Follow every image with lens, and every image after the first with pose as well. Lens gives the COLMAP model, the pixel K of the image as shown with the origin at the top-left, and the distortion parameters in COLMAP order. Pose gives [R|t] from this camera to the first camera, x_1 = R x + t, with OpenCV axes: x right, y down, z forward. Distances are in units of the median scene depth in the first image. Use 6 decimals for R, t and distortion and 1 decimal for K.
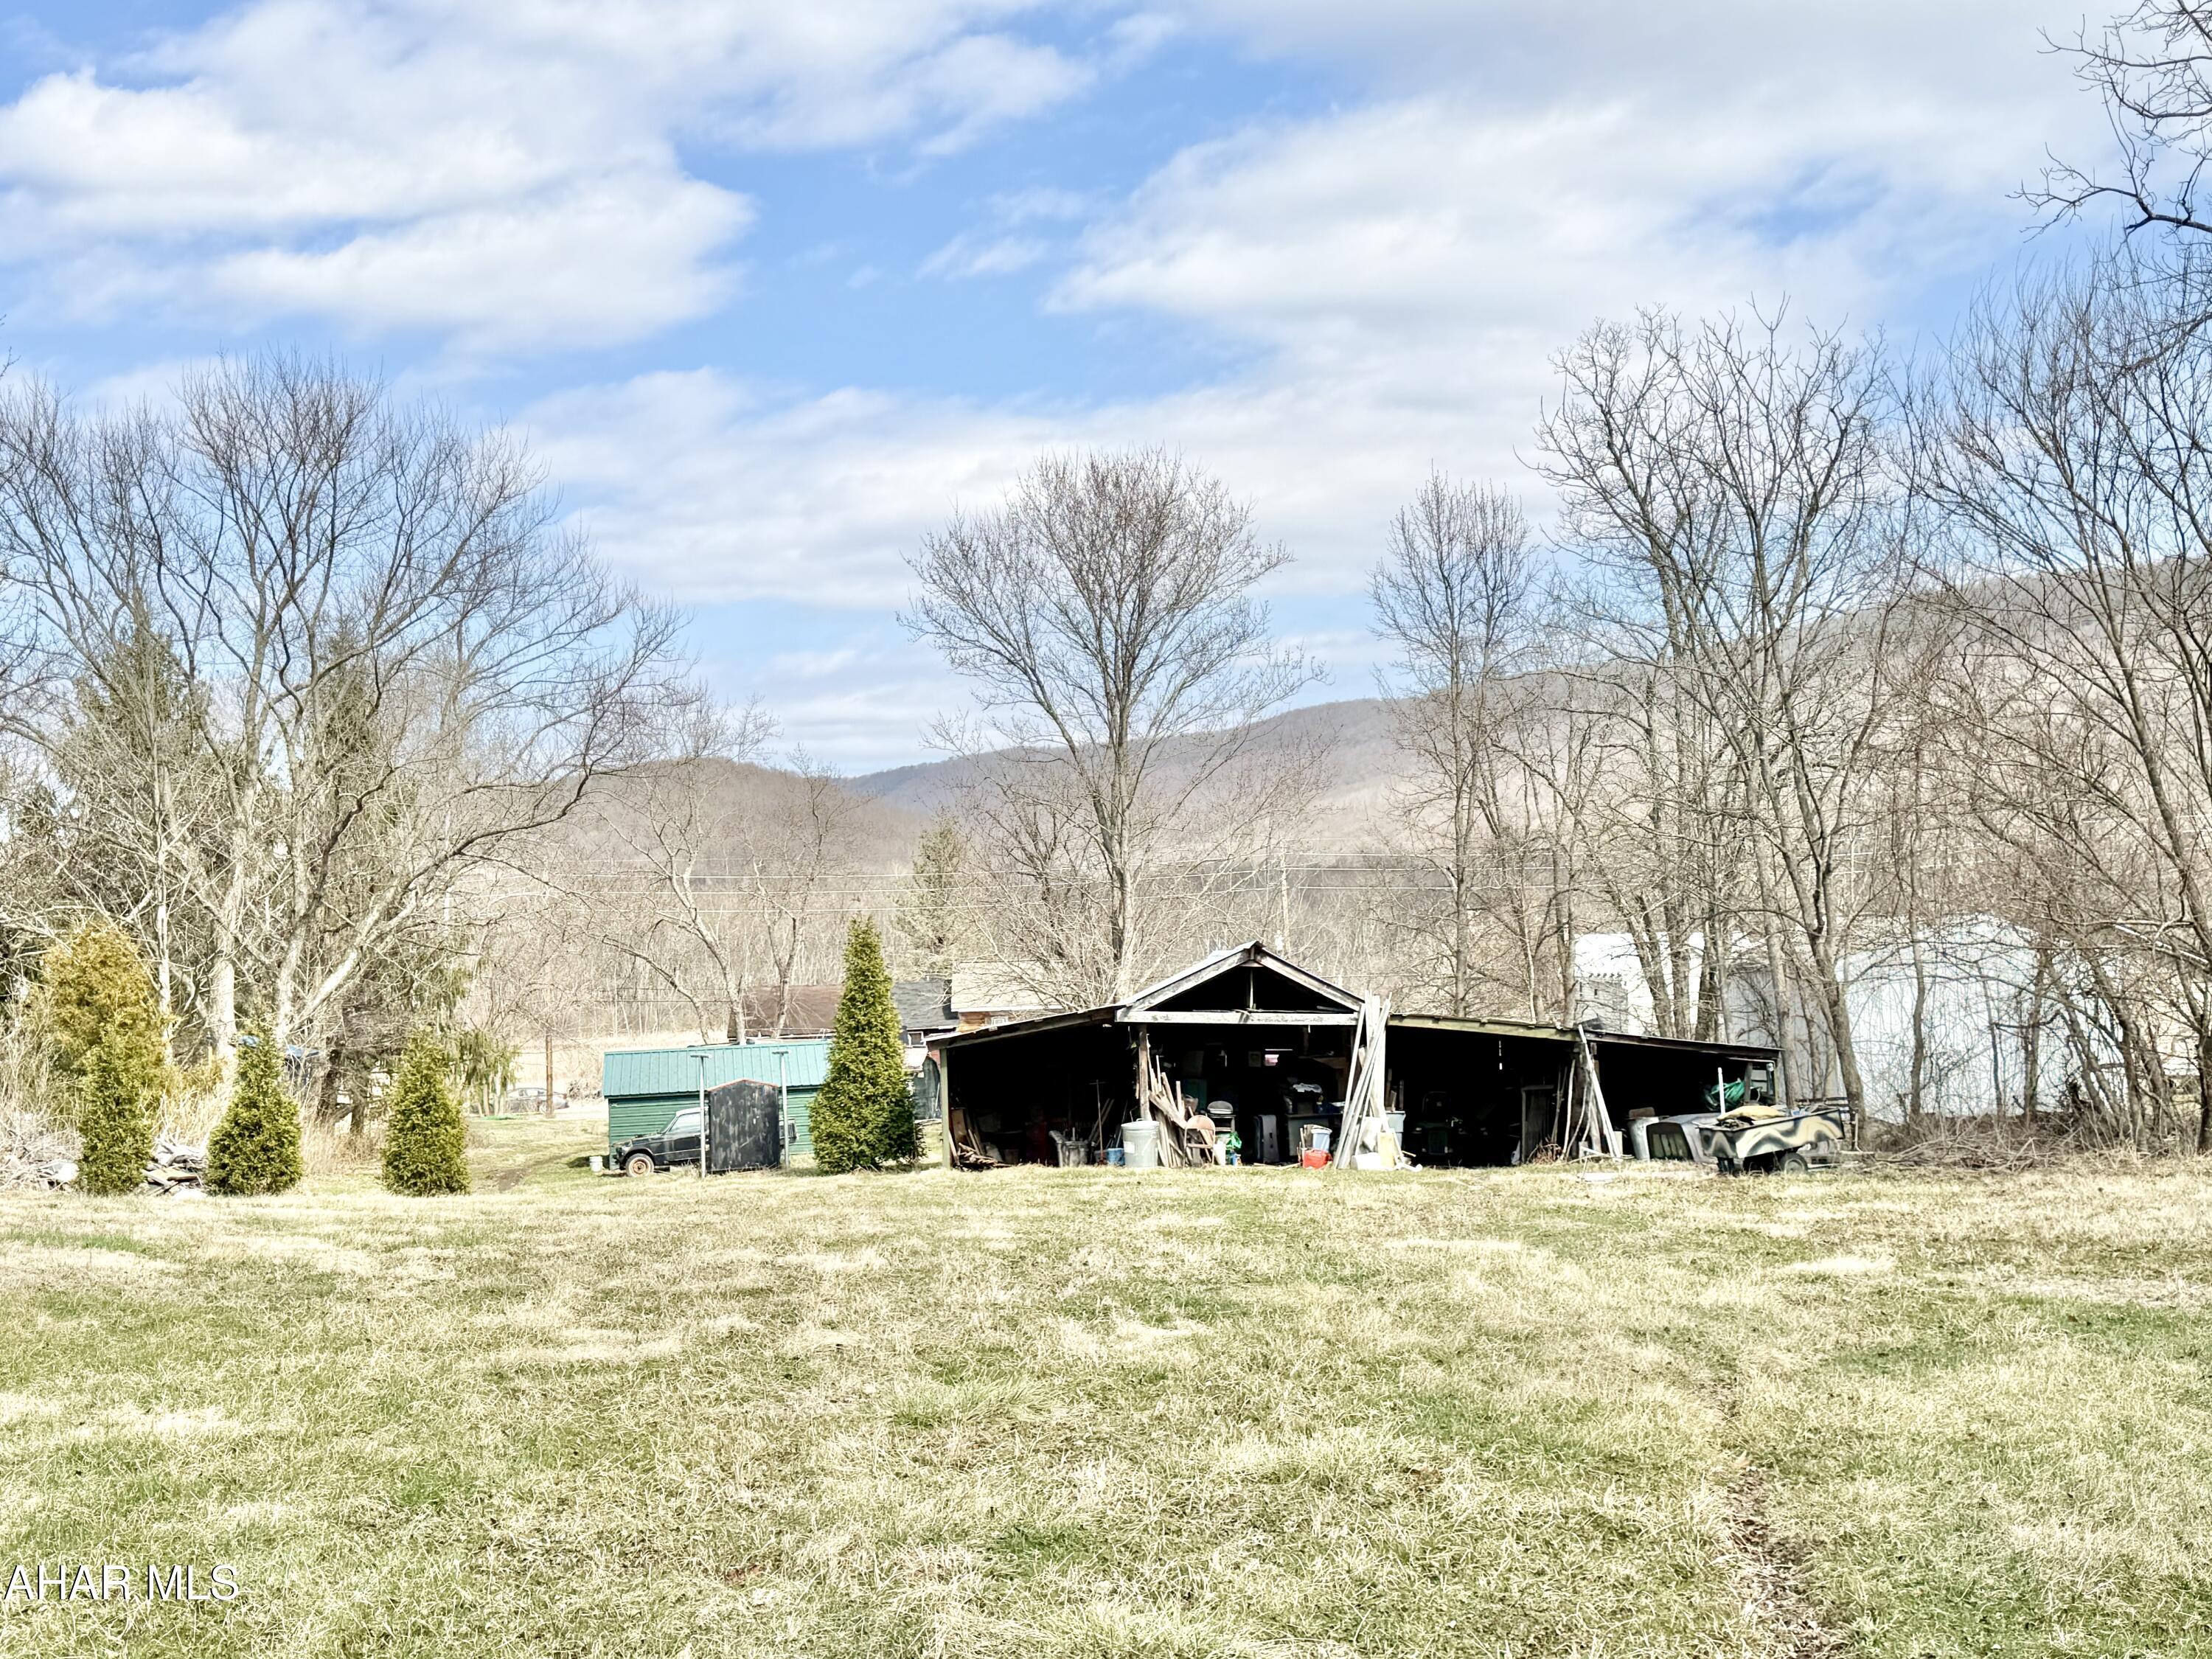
lens RADIAL K [[2642.7, 0, 1106.2], [0, 2642.7, 829.9], [0, 0, 1]] dist [0.001942, 0.000000]
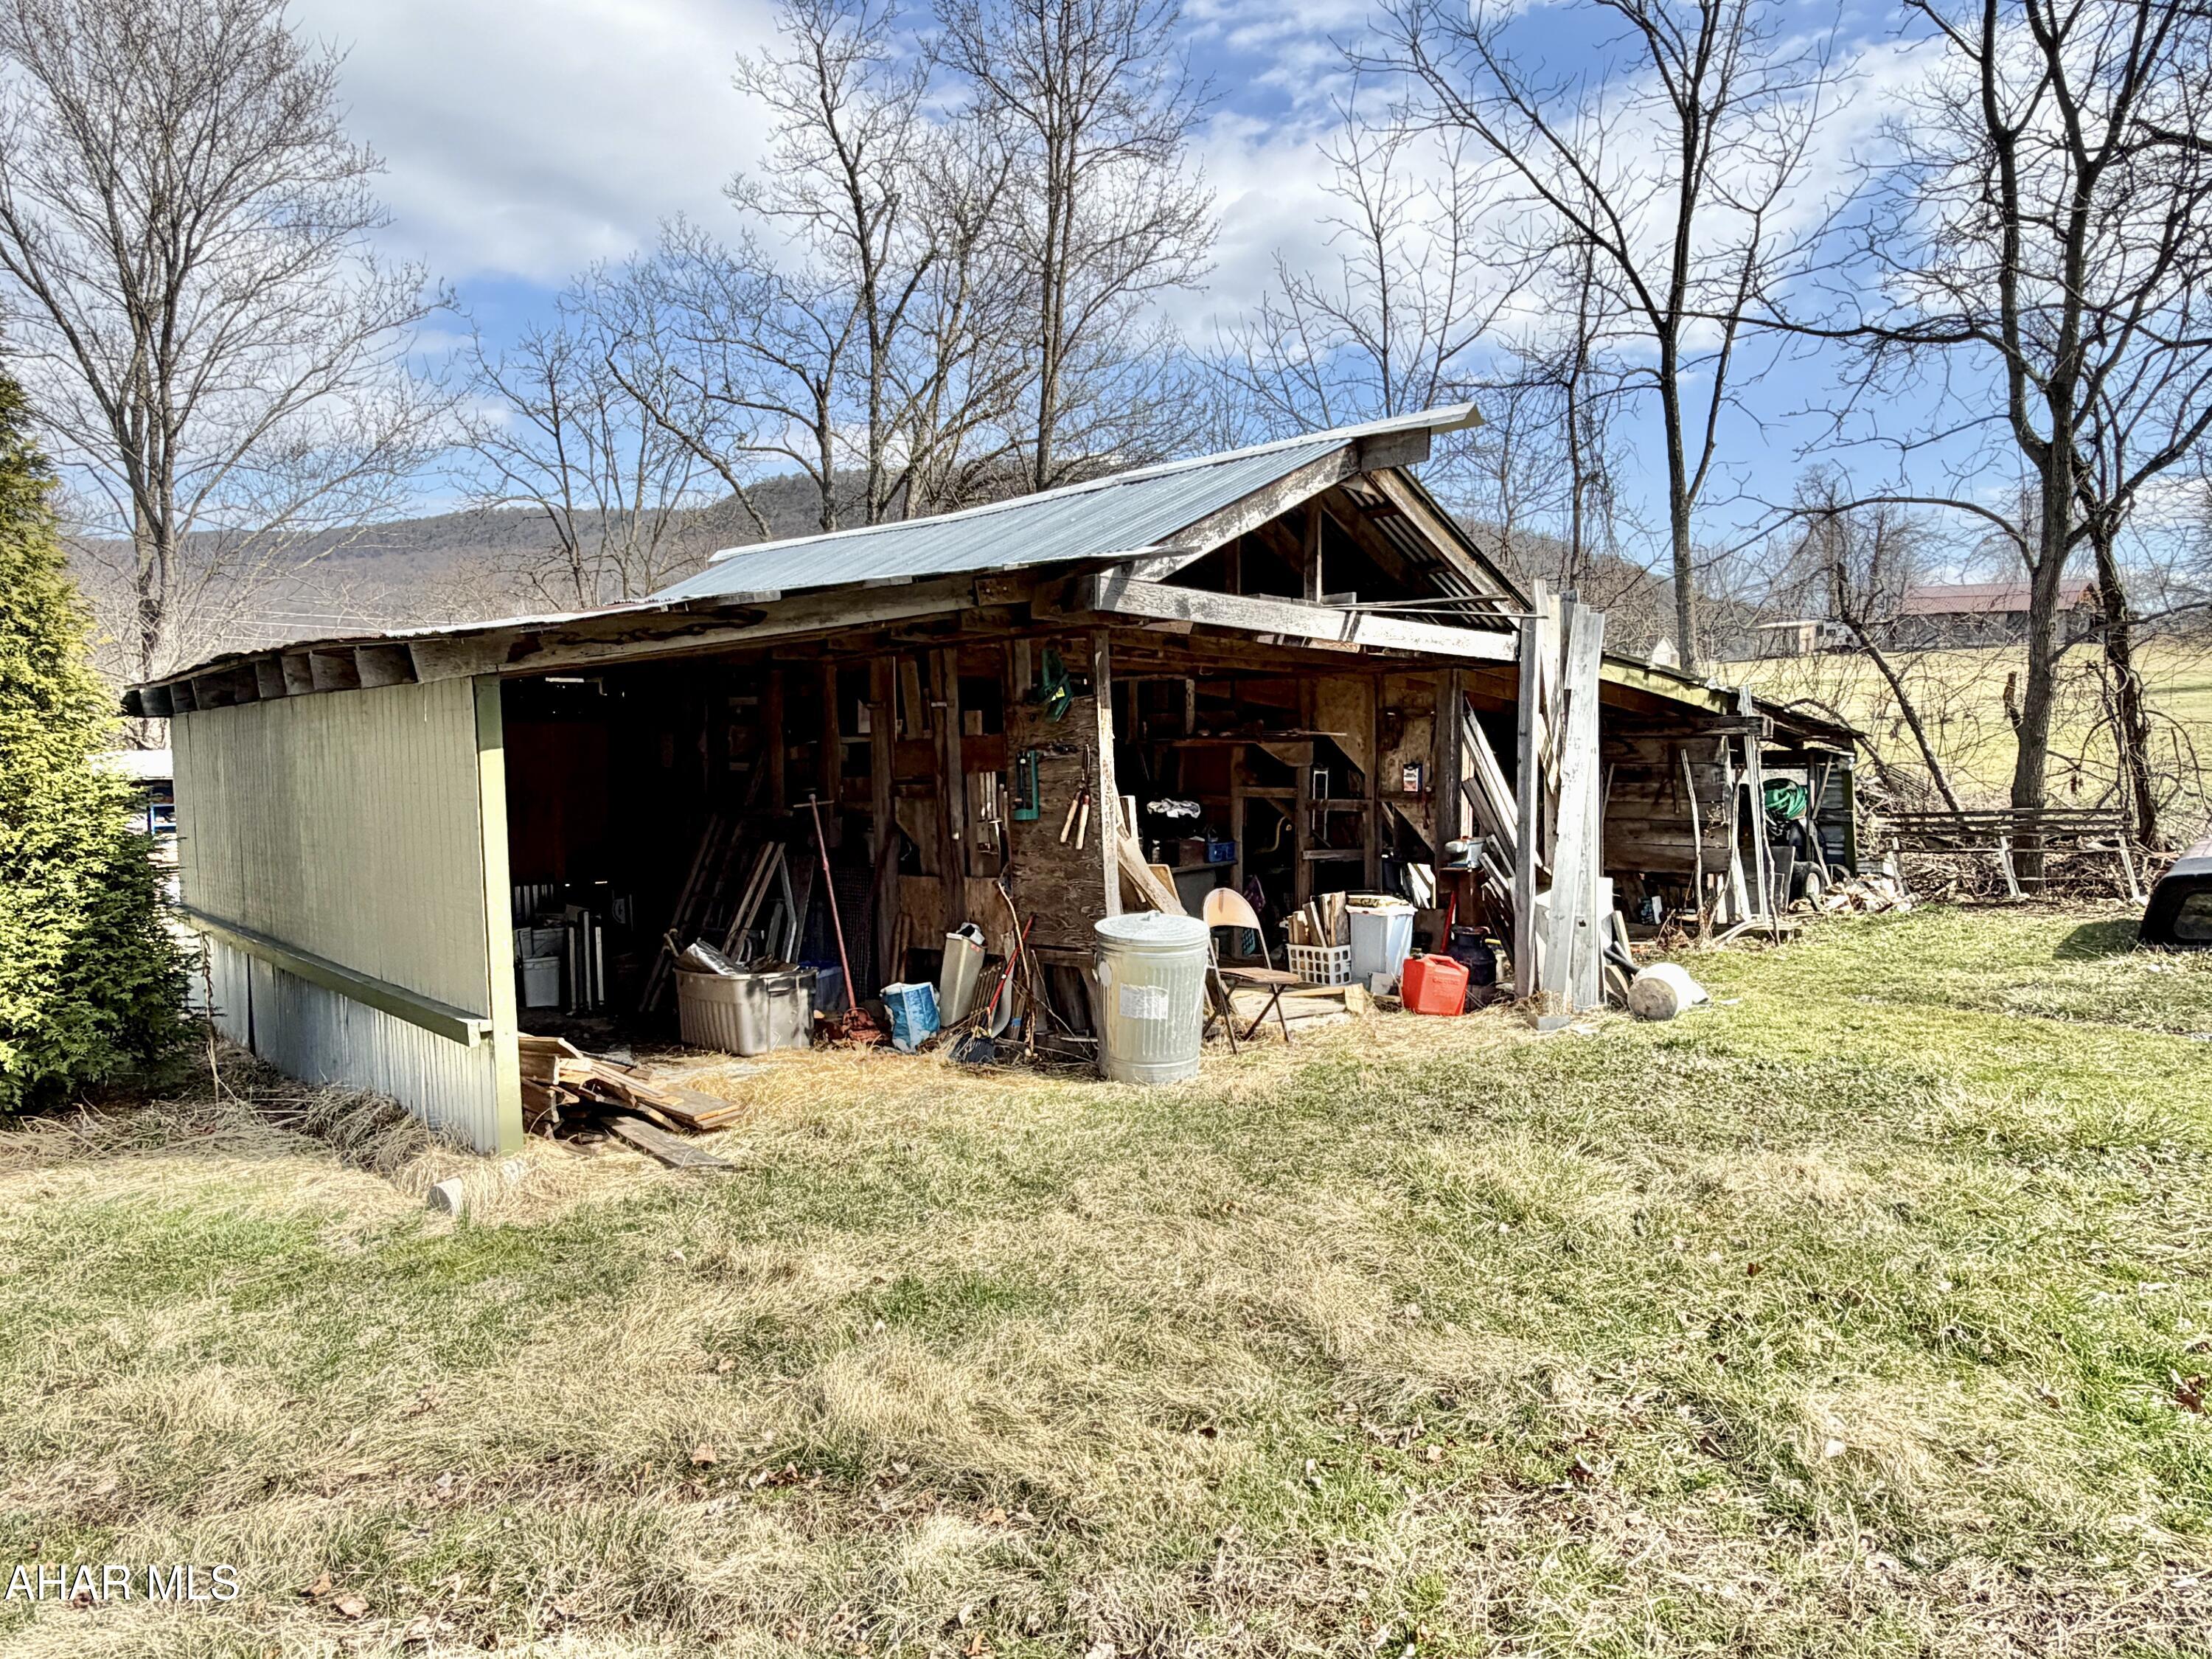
lens RADIAL K [[1432.8, 0, 1104.0], [0, 1432.8, 831.6], [0, 0, 1]] dist [-0.002688, -0.000275]
pose [[0.748321, -0.023490, 0.662921, -0.108294], [-0.055794, 0.993603, 0.098188, 0.081640], [-0.660987, -0.110463, 0.742223, 0.864889]]
